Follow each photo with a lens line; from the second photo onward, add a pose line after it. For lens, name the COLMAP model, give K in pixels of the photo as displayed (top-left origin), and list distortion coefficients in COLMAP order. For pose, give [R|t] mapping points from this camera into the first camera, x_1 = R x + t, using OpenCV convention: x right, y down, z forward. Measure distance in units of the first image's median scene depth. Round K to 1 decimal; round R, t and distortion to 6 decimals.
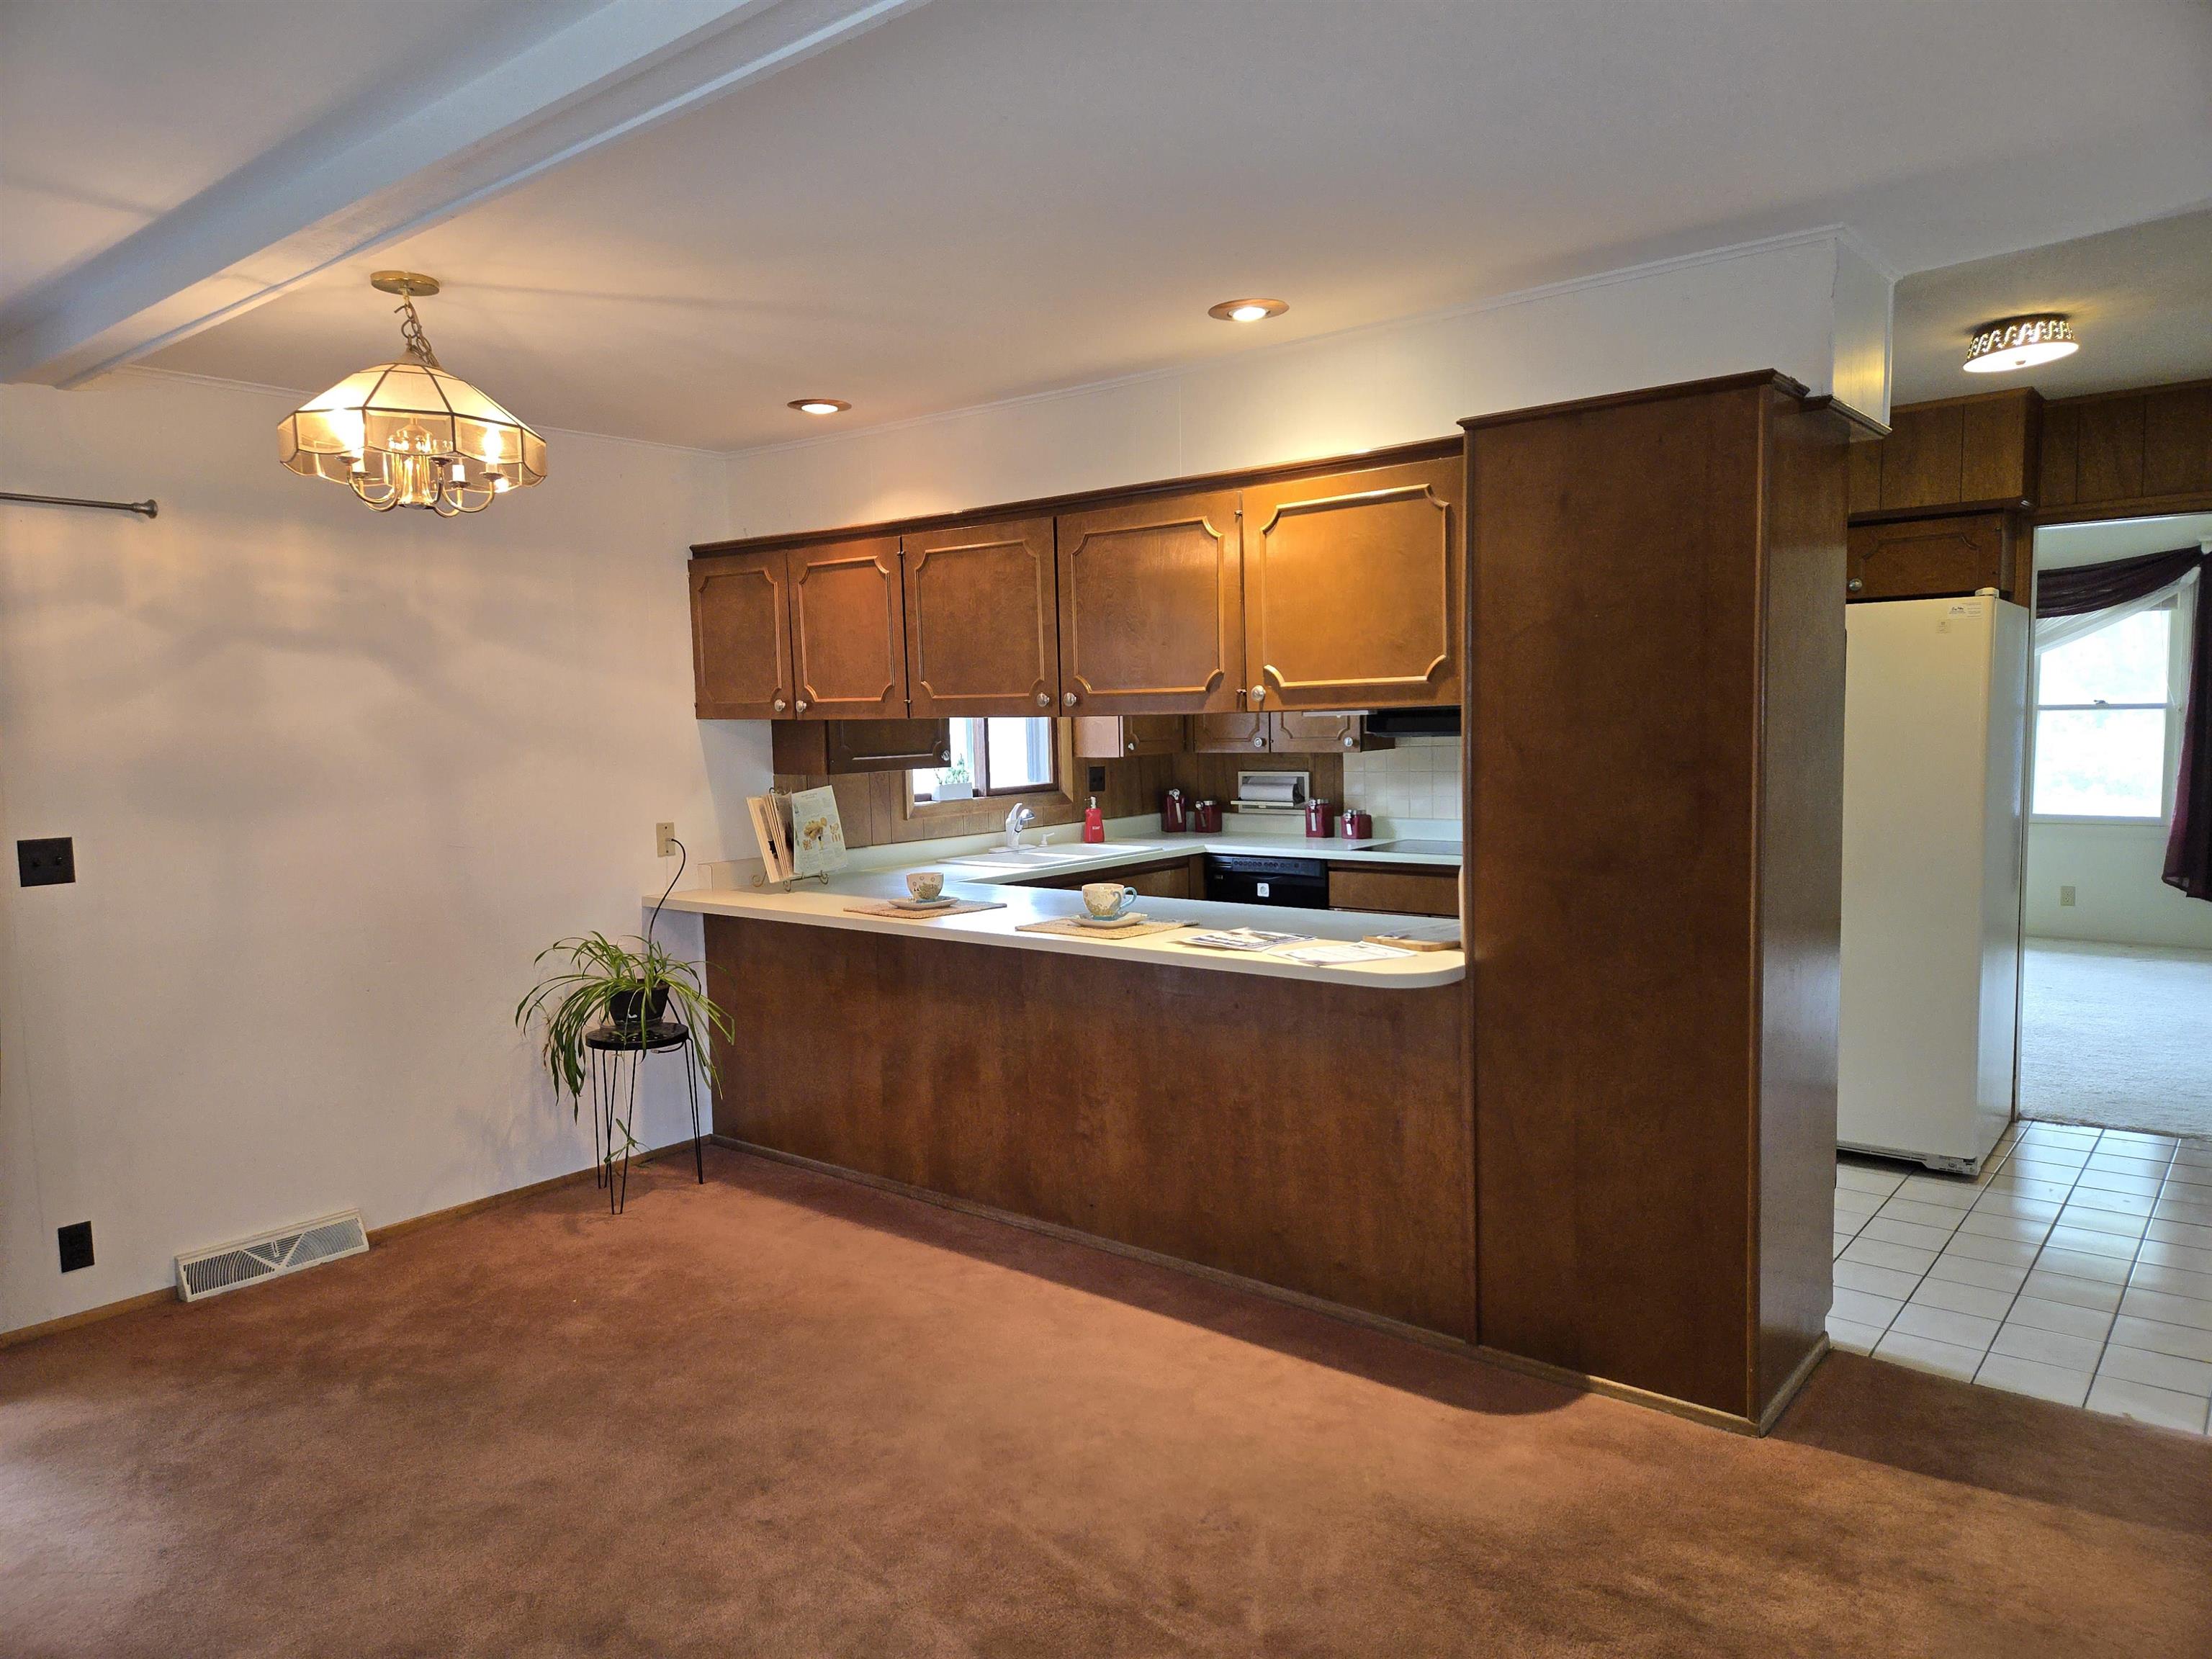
lens RADIAL K [[1511.5, 0, 1106.0], [0, 1511.5, 816.3], [0, 0, 1]] dist [0.083258, -0.061057]
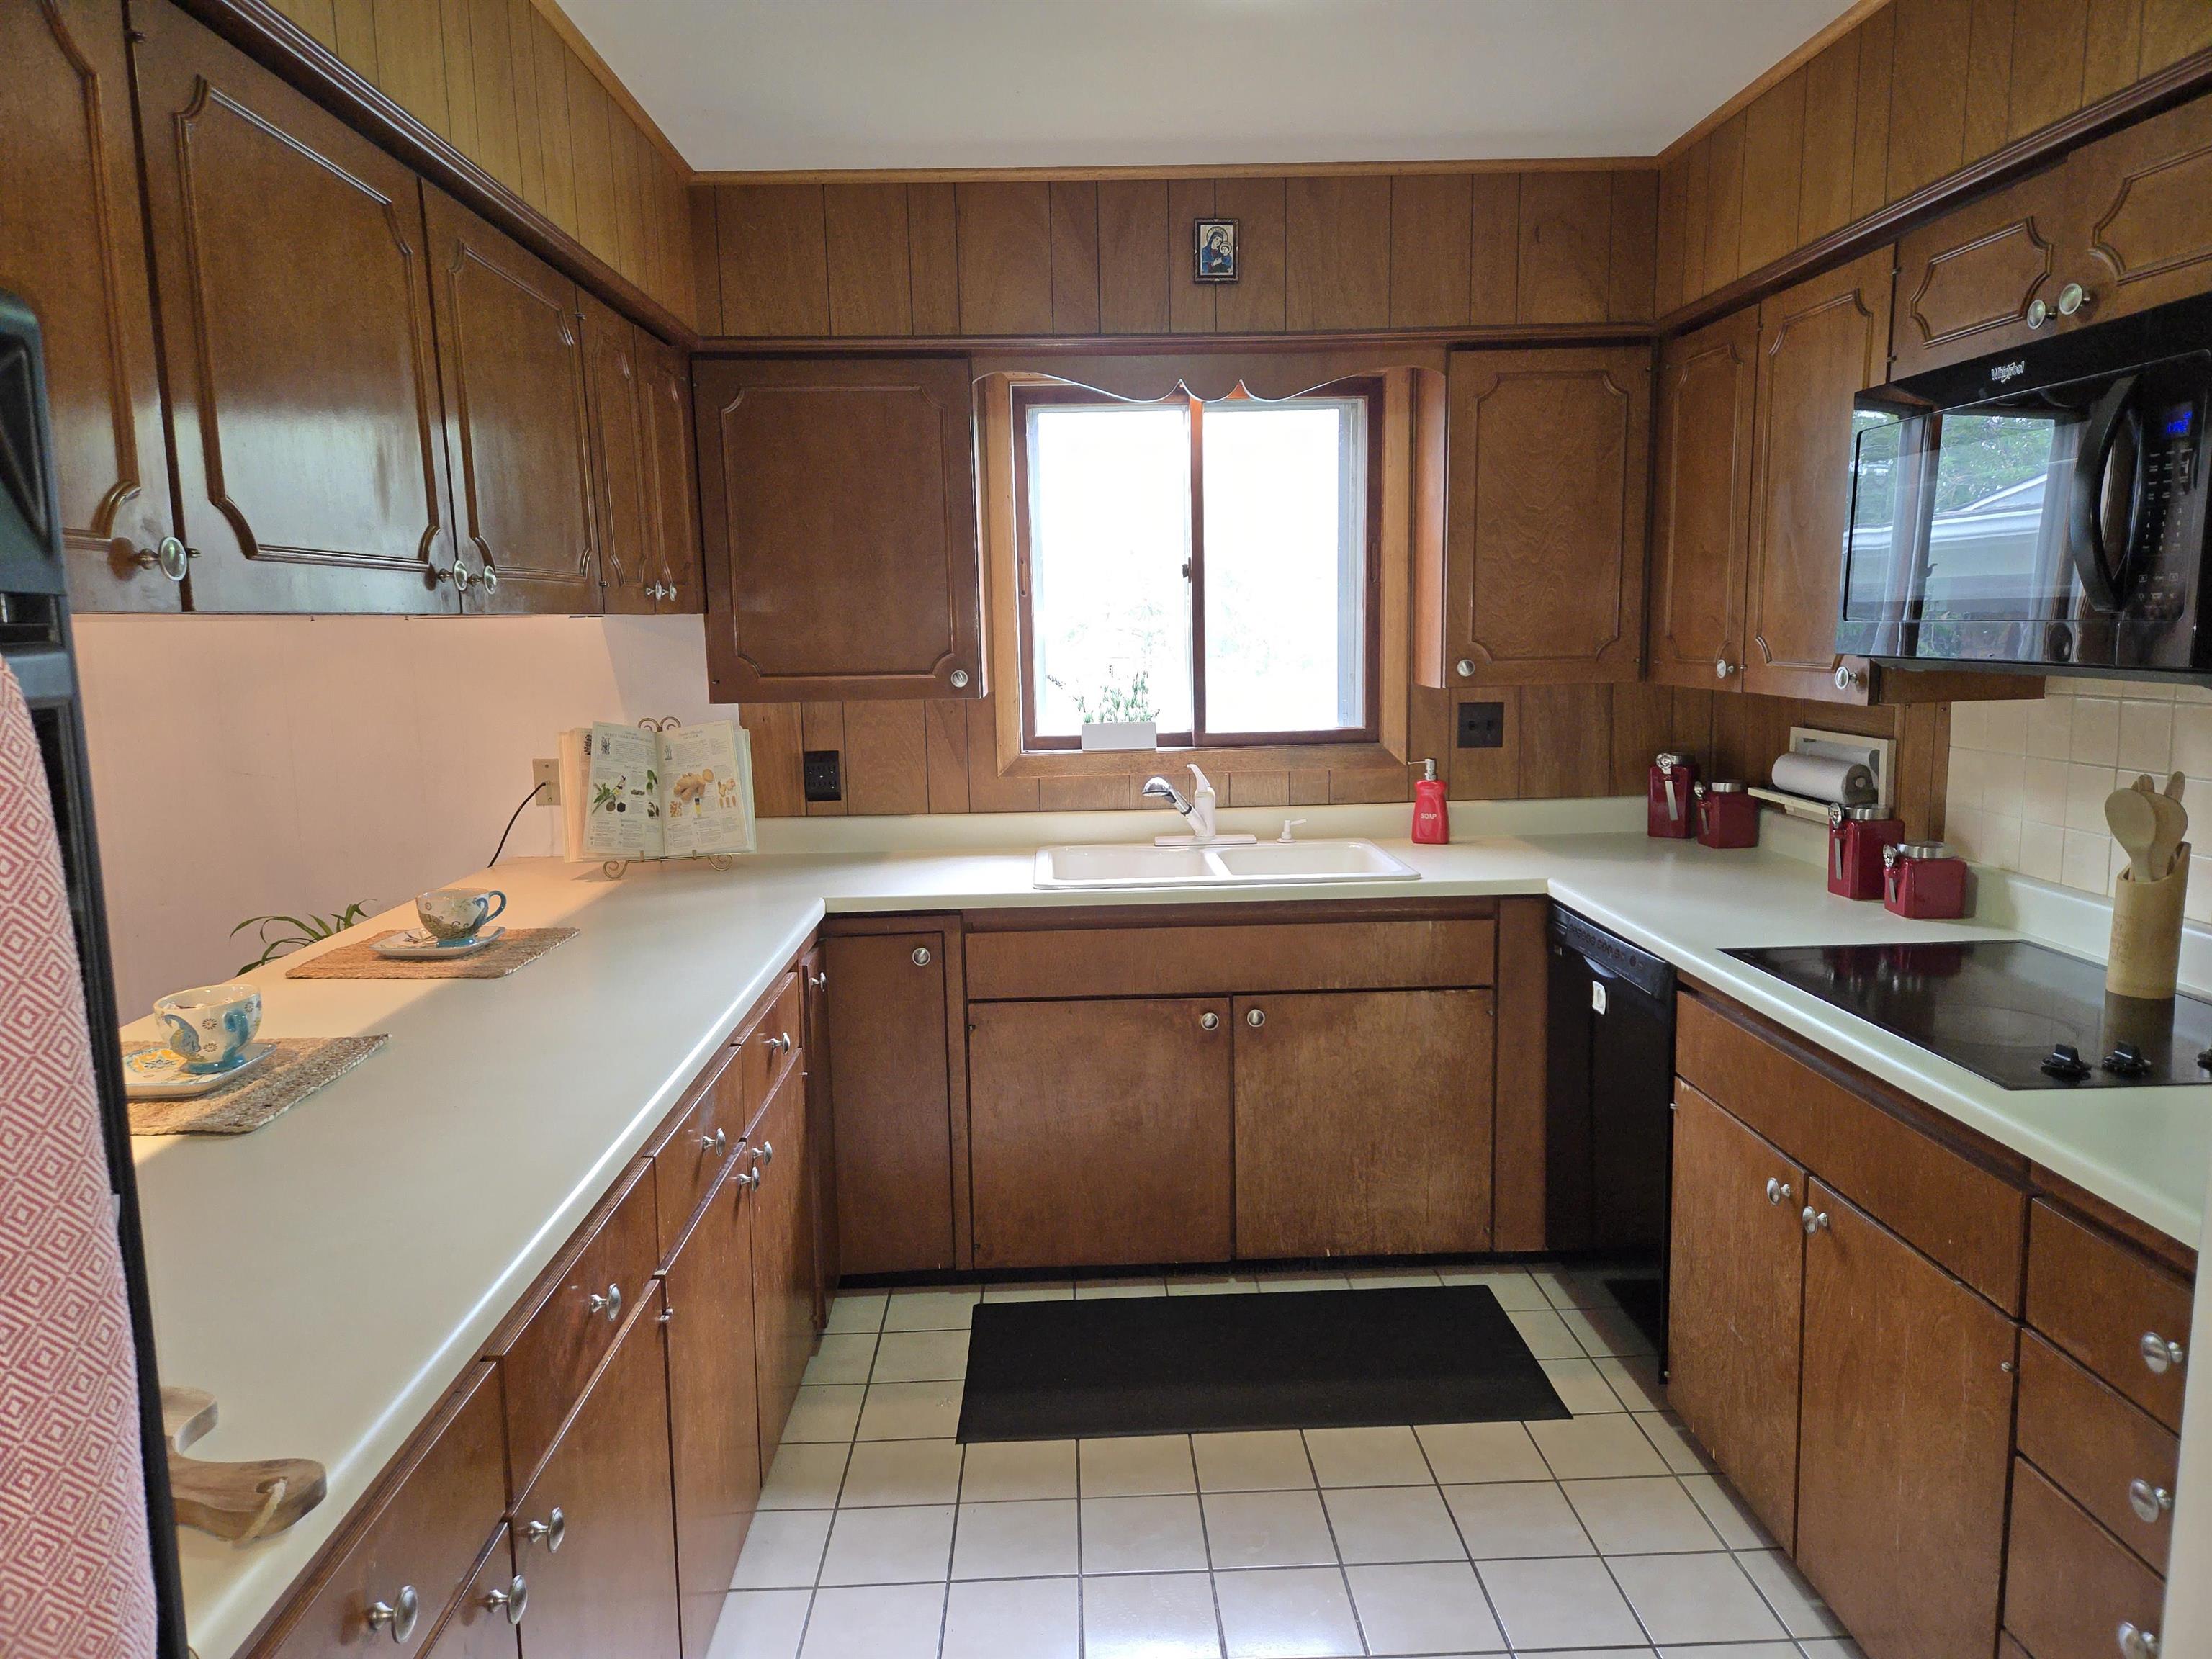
lens RADIAL K [[1511.5, 0, 1106.0], [0, 1511.5, 816.3], [0, 0, 1]] dist [0.083258, -0.061057]
pose [[0.660764, 0.111826, -0.742217, 0.330078], [-0.049284, 0.993170, 0.105760, -0.045386], [0.748974, -0.033302, 0.661762, 0.567038]]
